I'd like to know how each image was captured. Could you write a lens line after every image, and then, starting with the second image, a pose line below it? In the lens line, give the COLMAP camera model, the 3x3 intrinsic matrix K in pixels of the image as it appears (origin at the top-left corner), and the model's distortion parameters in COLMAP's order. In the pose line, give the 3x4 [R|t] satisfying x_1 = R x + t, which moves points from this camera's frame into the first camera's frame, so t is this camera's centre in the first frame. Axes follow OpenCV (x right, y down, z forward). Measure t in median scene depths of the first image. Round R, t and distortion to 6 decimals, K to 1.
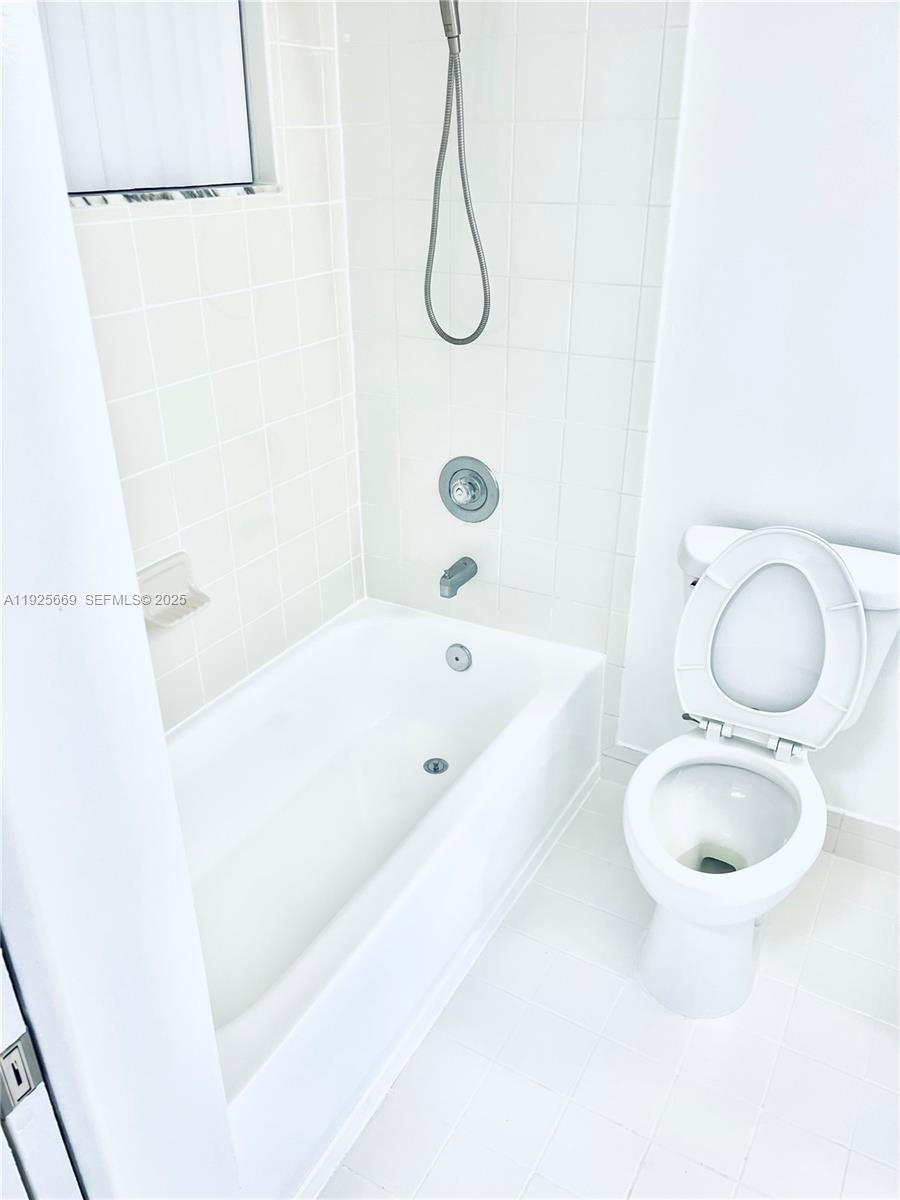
lens RADIAL K [[892.9, 0, 450.0], [0, 892.9, 600.0], [0, 0, 1]] dist [0.065266, -0.066889]
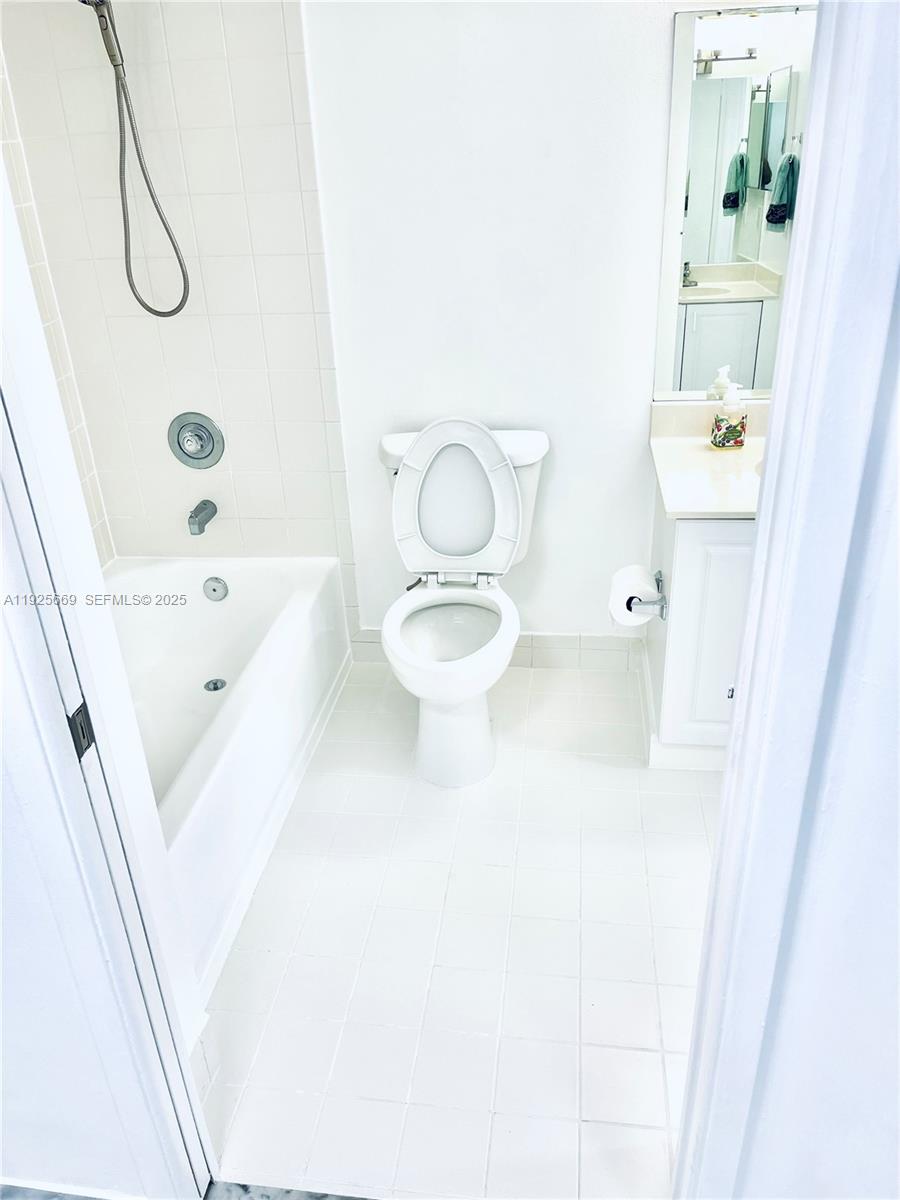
lens RADIAL K [[916.8, 0, 443.5], [0, 916.8, 603.3], [0, 0, 1]] dist [0.010166, -0.001413]
pose [[0.927191, -0.205406, 0.313249, -0.111265], [0.202948, 0.978339, 0.040814, 0.113927], [-0.314847, 0.025731, 0.948794, -0.264329]]
